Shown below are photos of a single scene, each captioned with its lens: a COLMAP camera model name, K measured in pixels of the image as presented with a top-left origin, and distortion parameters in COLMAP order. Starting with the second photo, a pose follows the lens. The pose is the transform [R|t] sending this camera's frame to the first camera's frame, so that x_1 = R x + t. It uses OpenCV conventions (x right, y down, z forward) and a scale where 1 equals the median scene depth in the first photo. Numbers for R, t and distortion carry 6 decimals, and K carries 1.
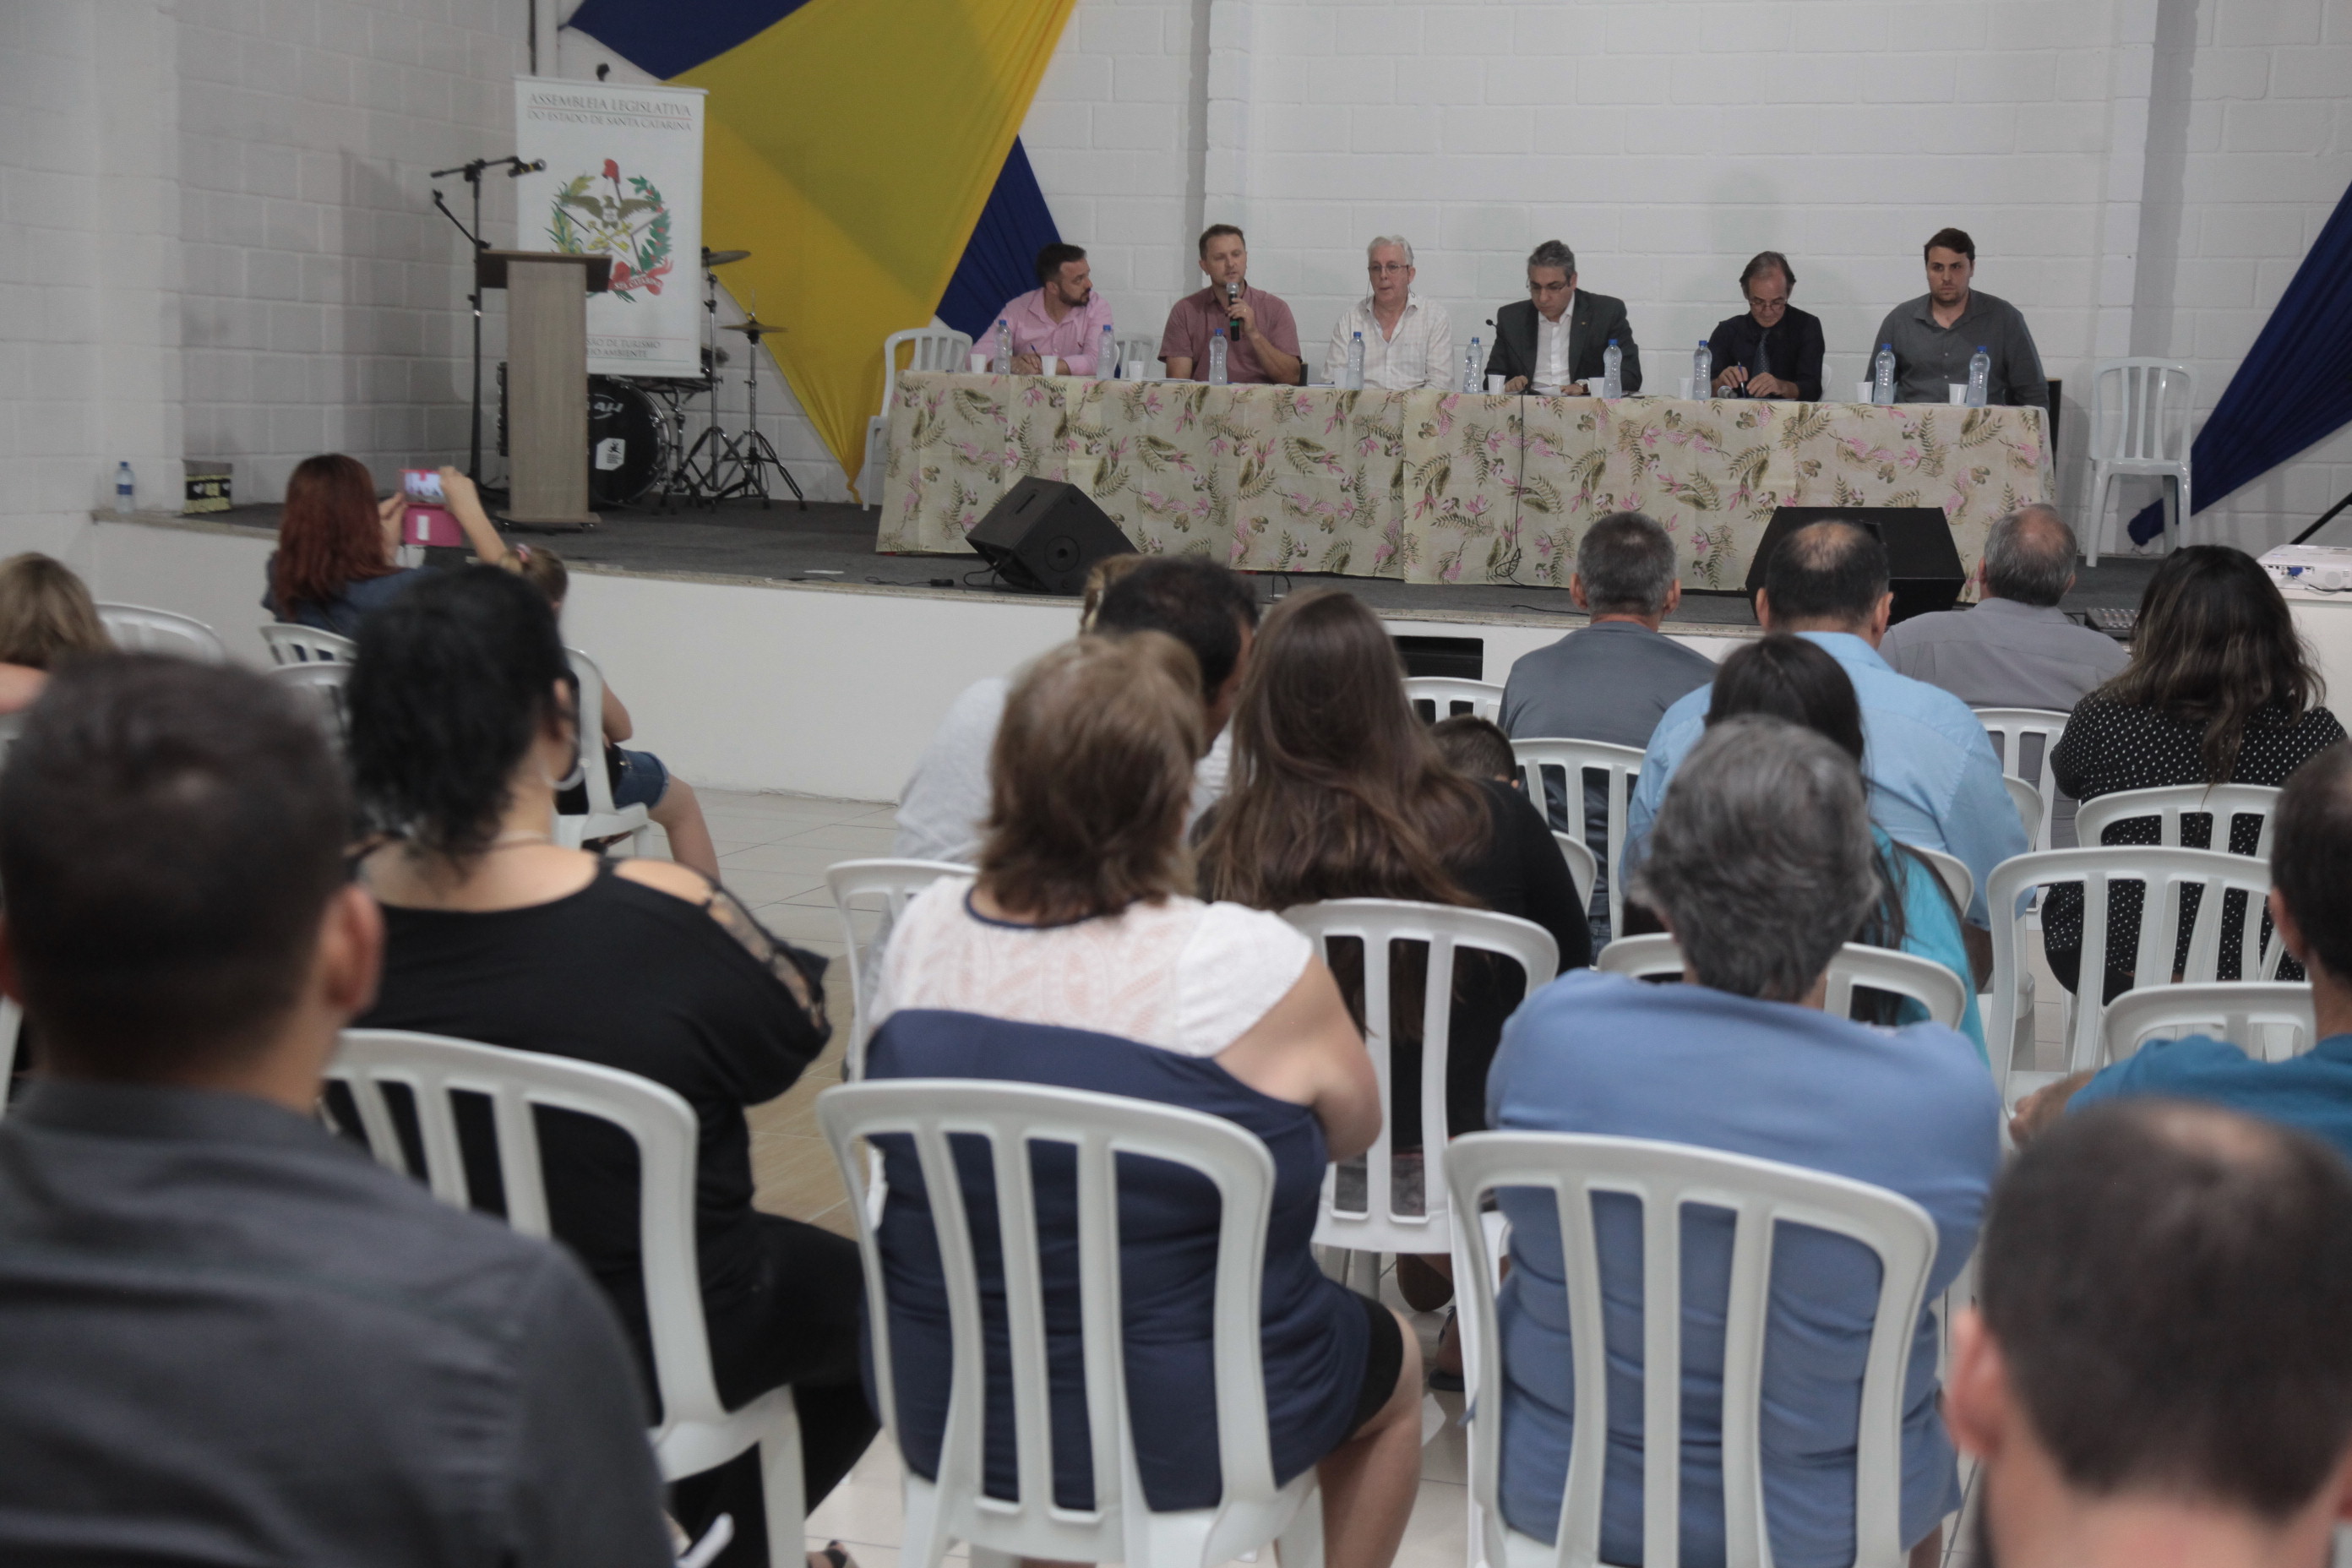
lens RADIAL K [[3388.8, 0, 1167.5], [0, 3388.8, 783.7], [0, 0, 1]] dist [0.214880, 0.000000]
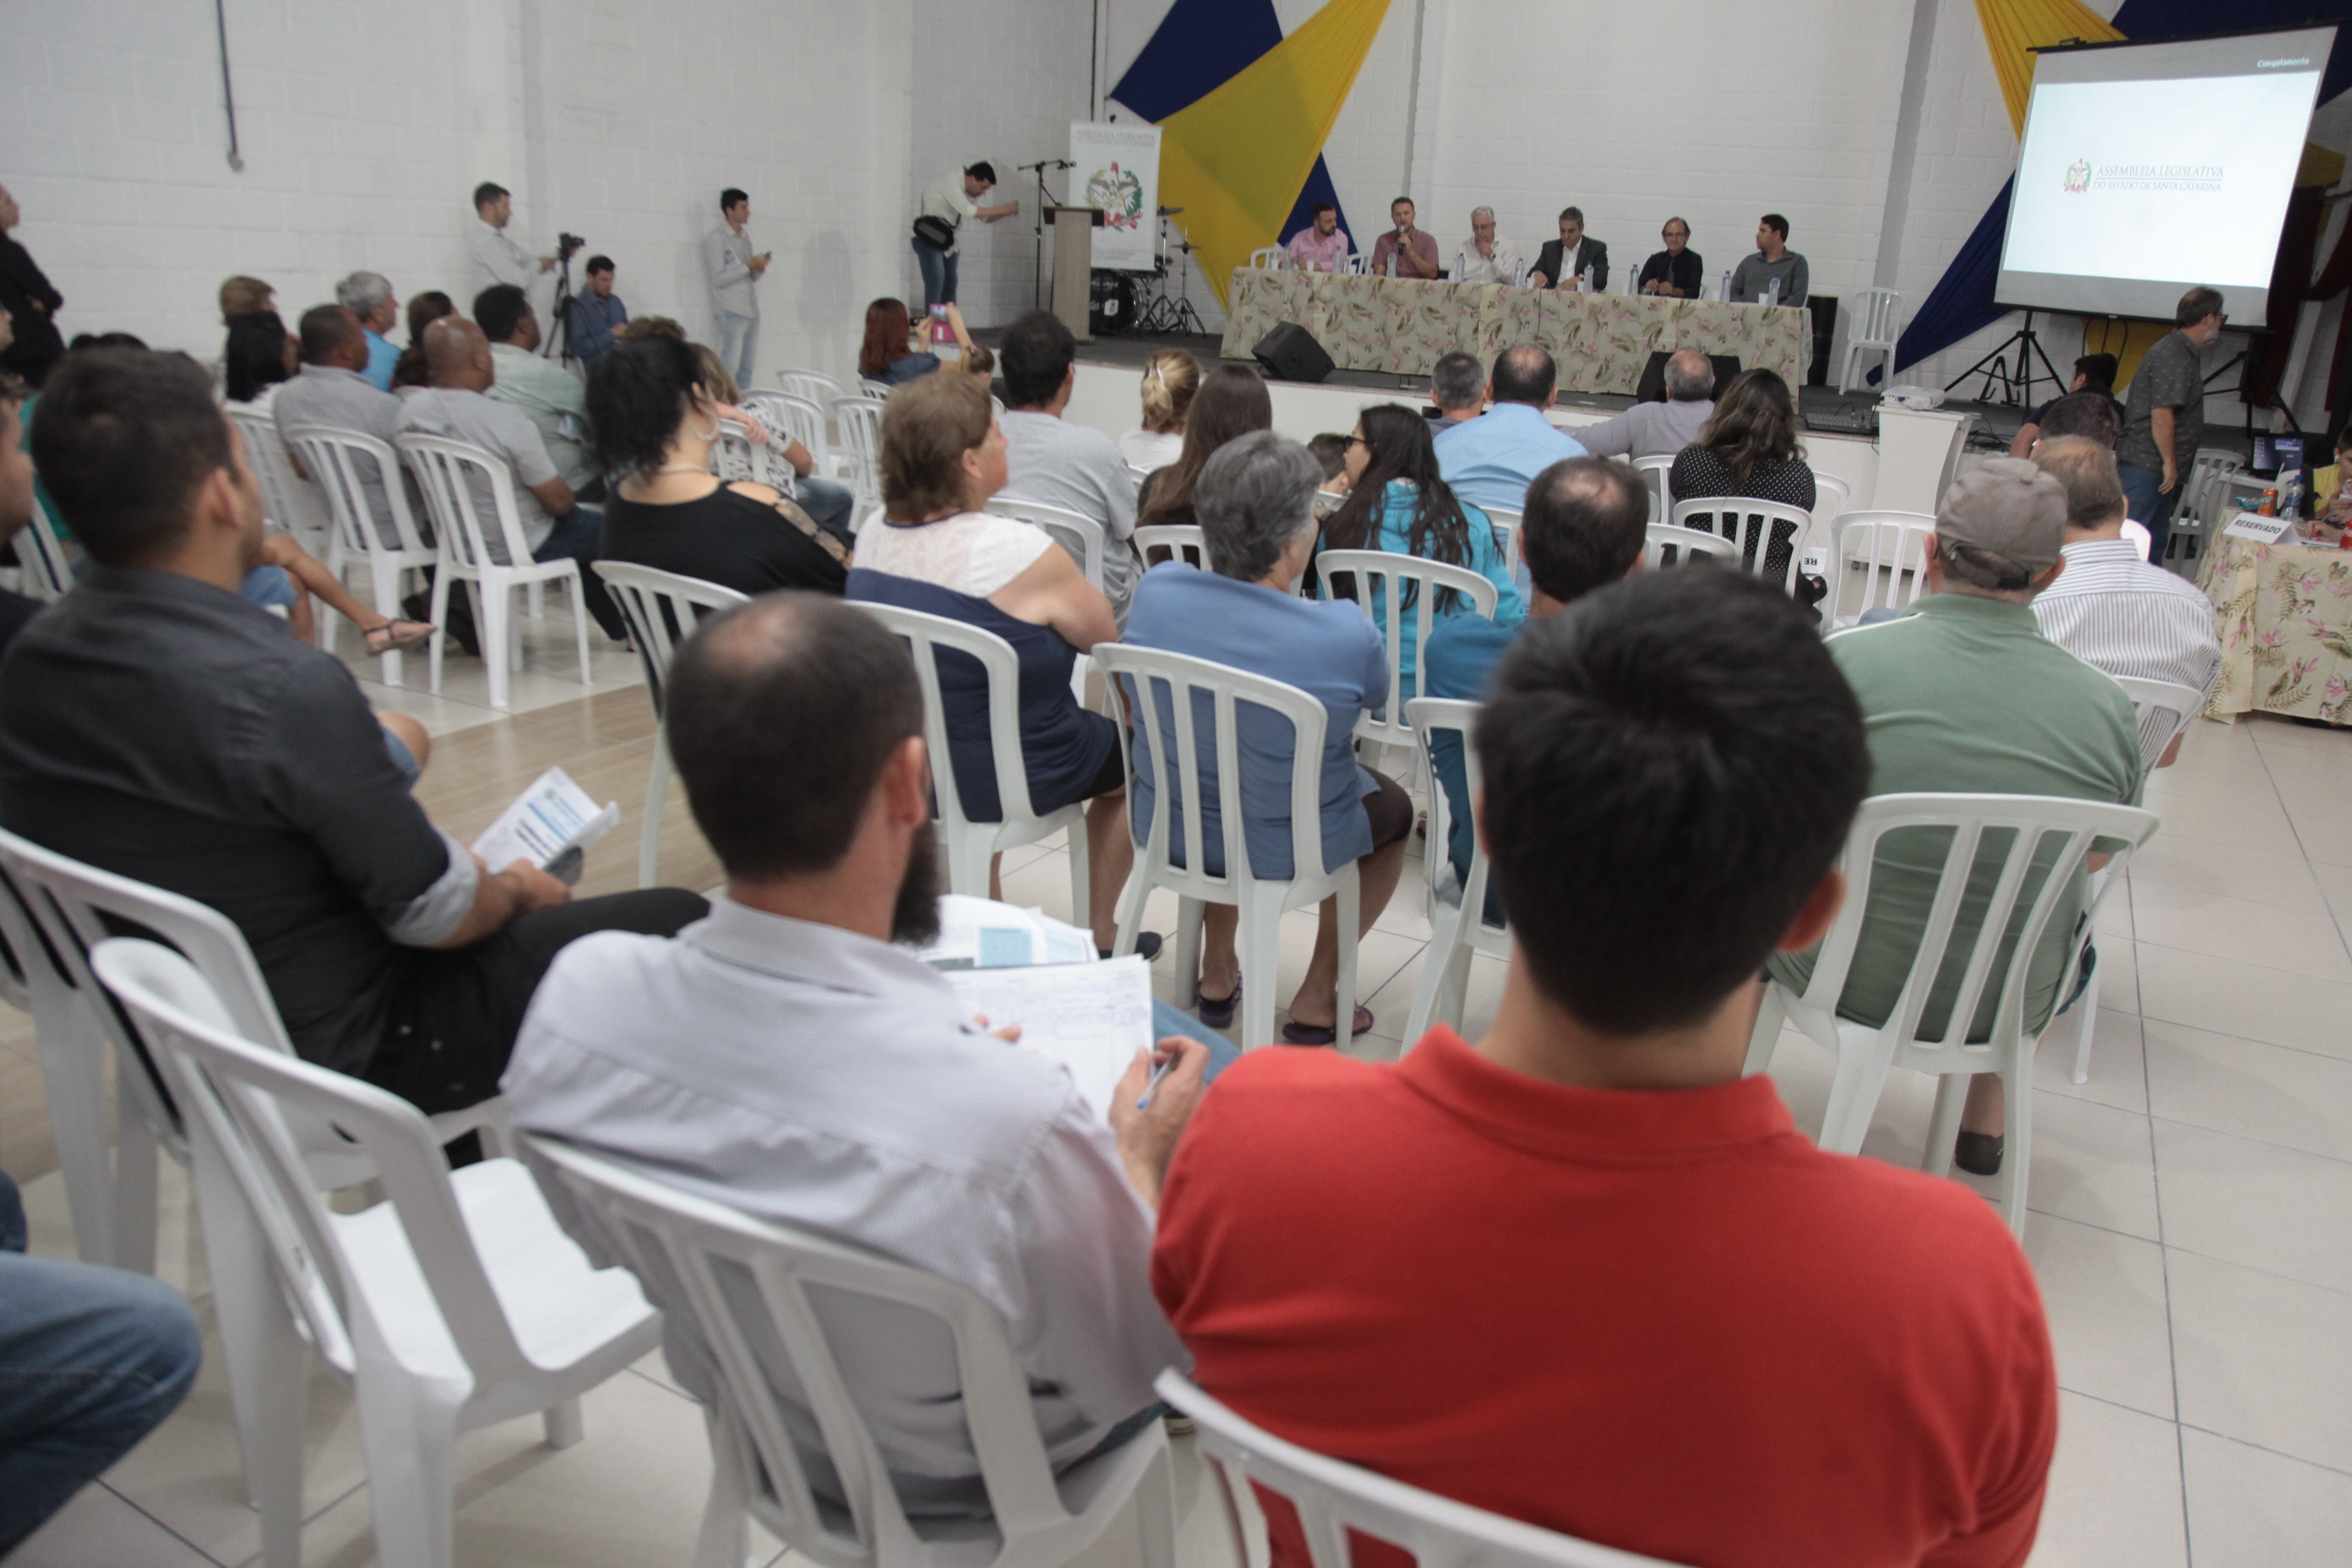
lens RADIAL K [[1606.9, 0, 1172.3], [0, 1606.9, 780.8], [0, 0, 1]] dist [-0.094652, 0.001921]
pose [[0.978635, 0.082426, -0.188362, 0.089894], [-0.046544, 0.981156, 0.187529, 0.001936], [0.200270, -0.174755, 0.964029, 0.035689]]
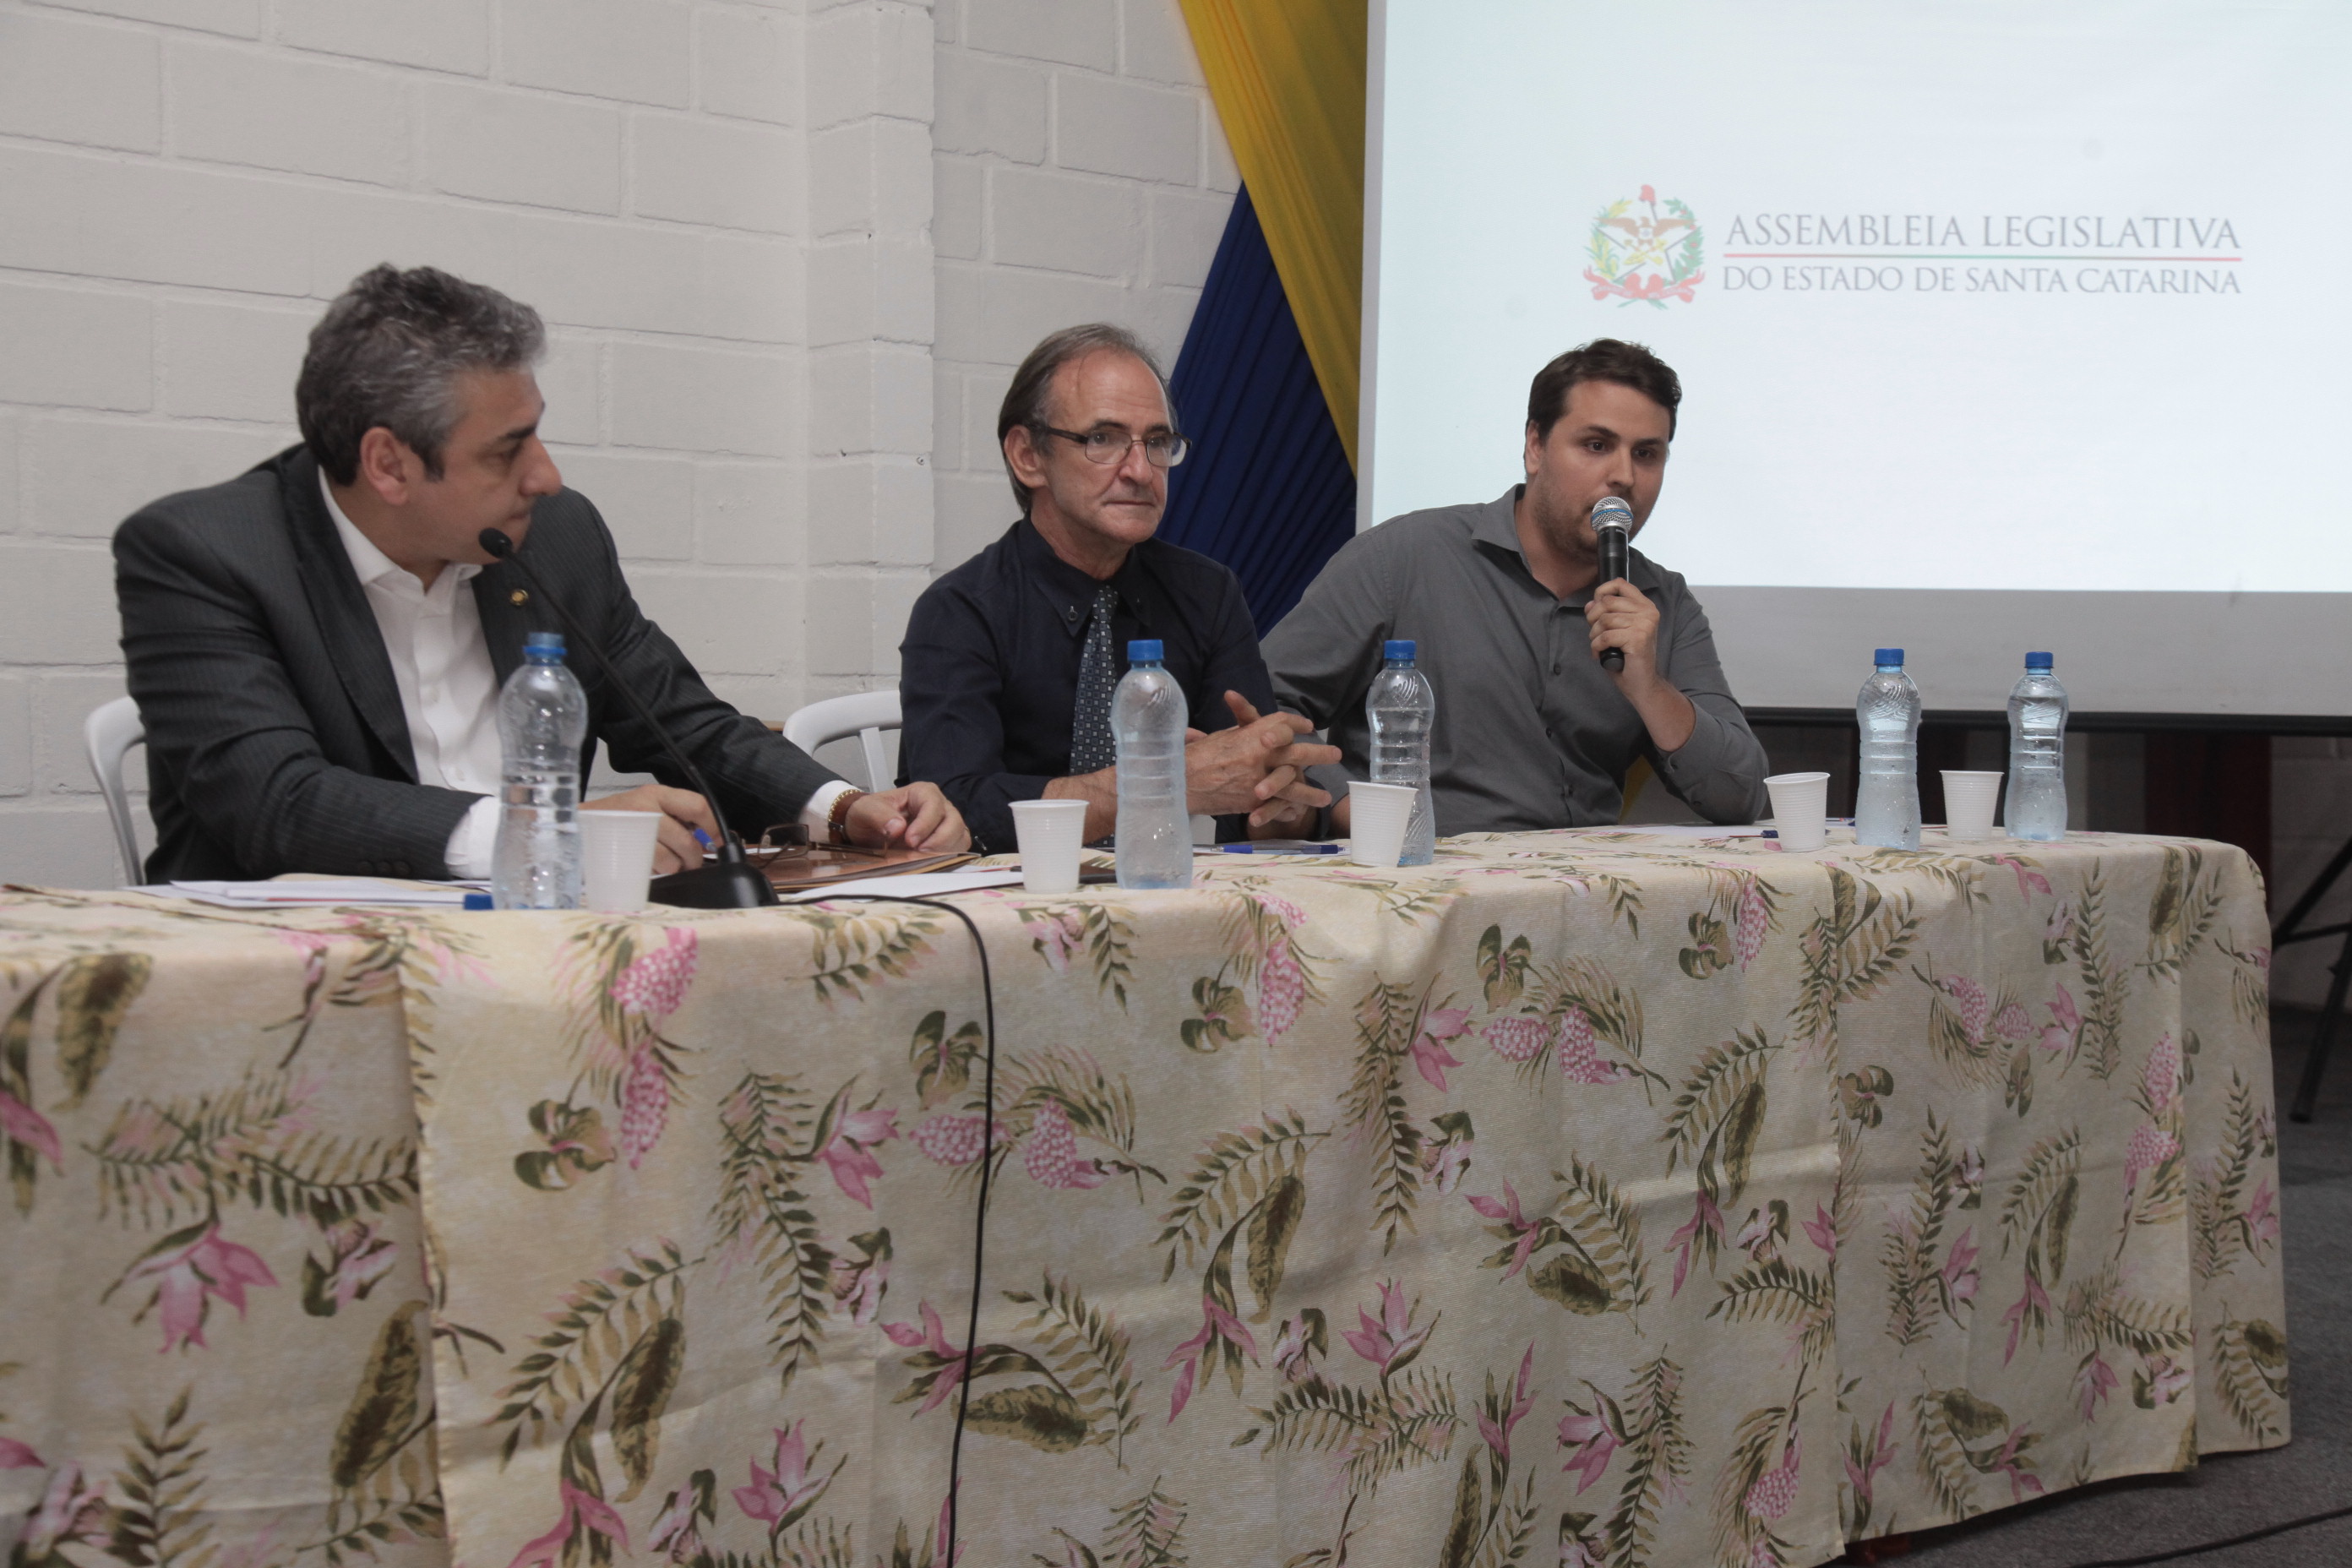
lens RADIAL K [[2896.5, 0, 1185.9], [0, 2896.5, 796.8], [0, 0, 1]] dist [0.083081, 0.000000]
pose [[0.565134, -0.060738, 0.822760, -0.031223], [0.117694, 0.993021, -0.007534, -0.115671], [-0.816561, 0.101092, 0.568338, 0.871986]]
